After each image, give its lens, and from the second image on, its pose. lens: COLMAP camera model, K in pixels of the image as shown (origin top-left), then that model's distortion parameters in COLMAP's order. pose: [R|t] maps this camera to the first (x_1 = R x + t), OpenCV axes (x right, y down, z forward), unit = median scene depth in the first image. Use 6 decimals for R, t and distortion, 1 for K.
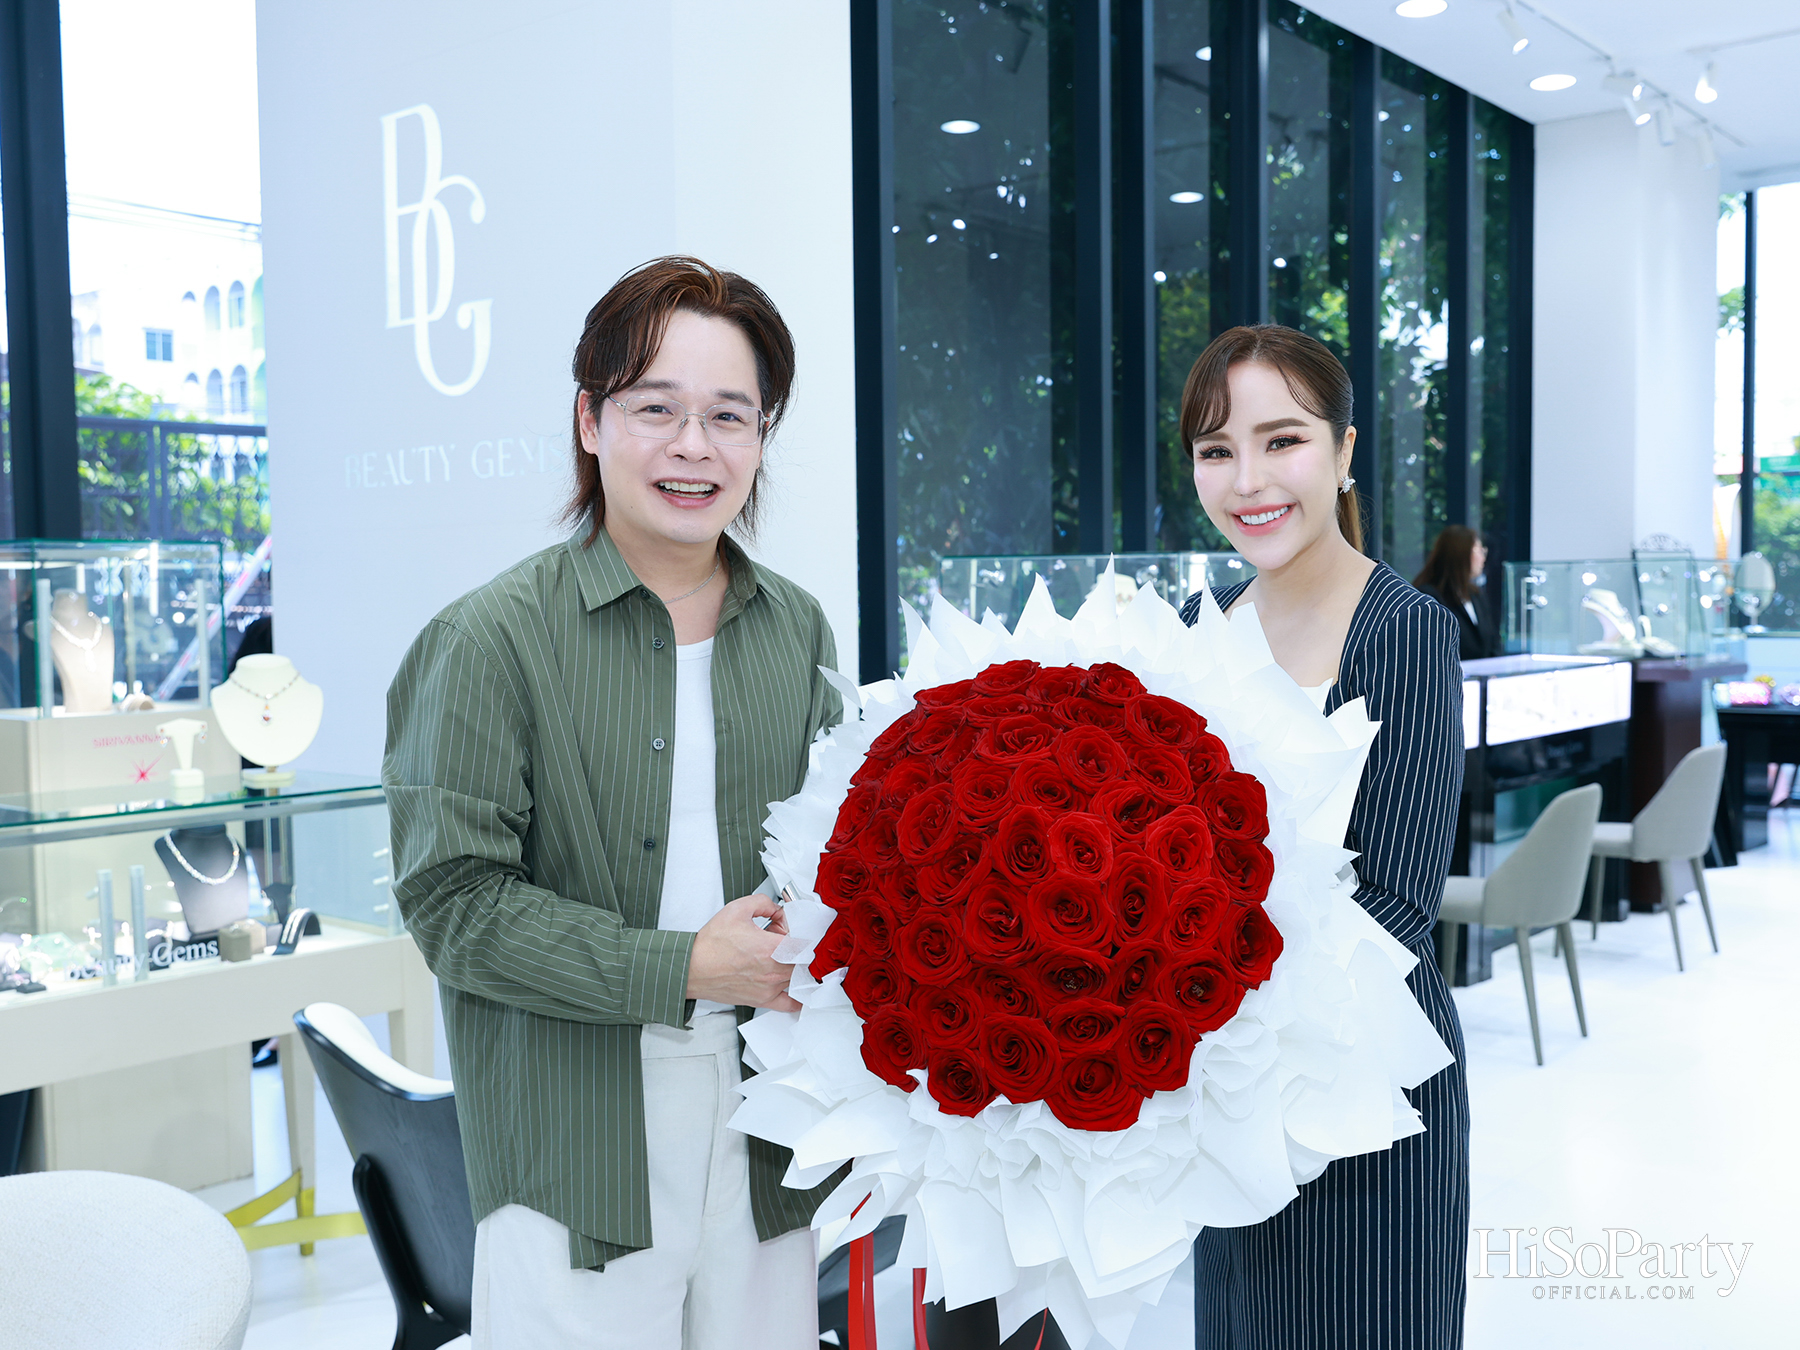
lens RADIAL K [[1876.6, 0, 900.0], [0, 1876.6, 675.0], [0, 0, 1]] dist [0.010220, -0.028195]
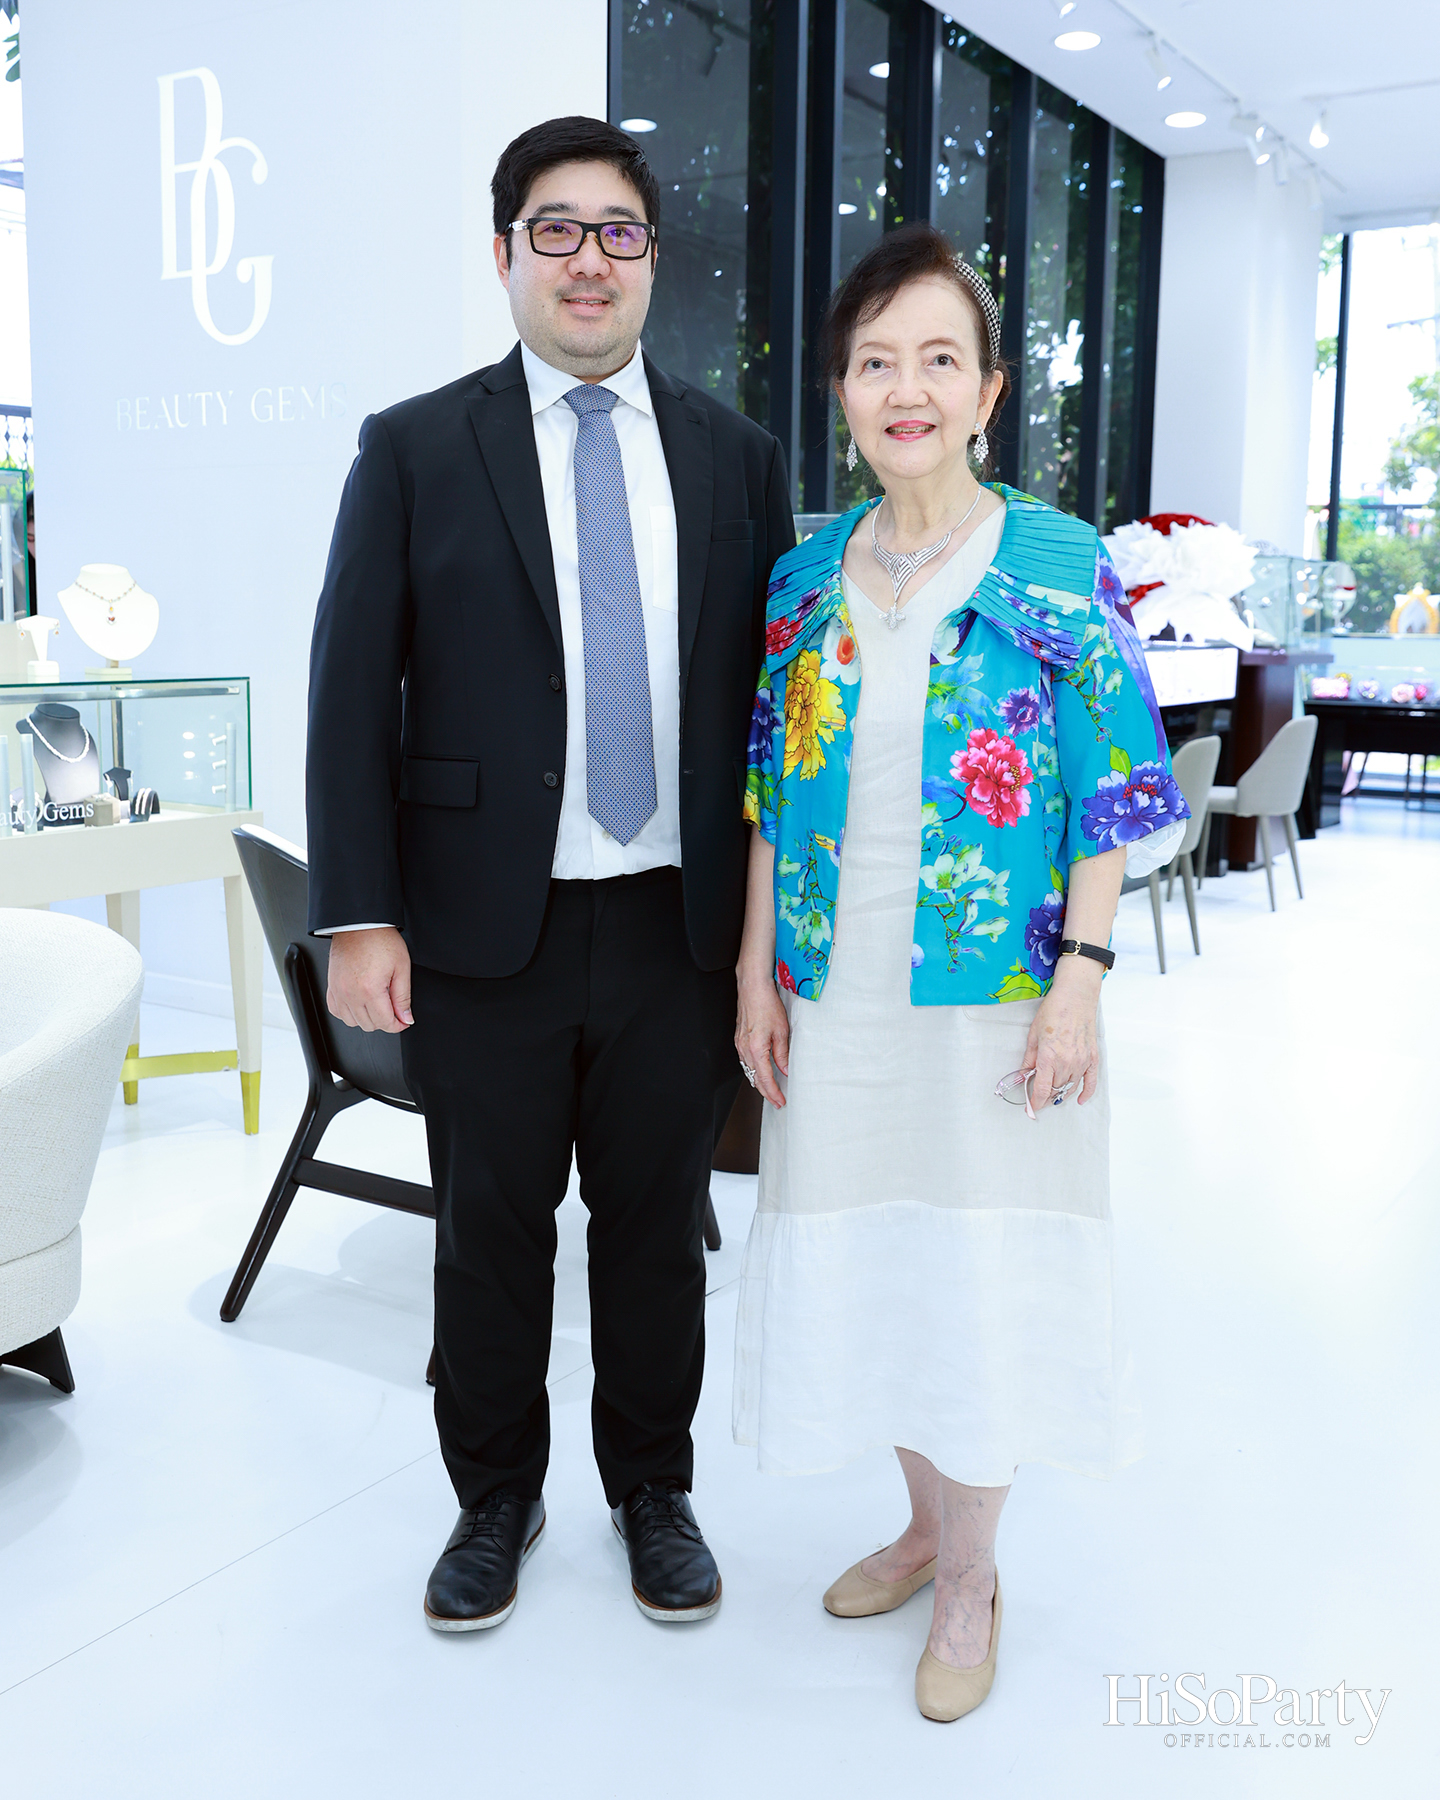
lens RADIAL K [[2021.1, 0, 720.0], [0, 2021.1, 900.0], [0, 0, 1]] dist [-0.027344, 0.031049]
pose [[0.988552, 0.007849, 0.150679, -0.098209], [-0.019371, 0.996984, 0.075151, 0.057641], [-0.149635, -0.077210, 0.985722, -0.157686]]
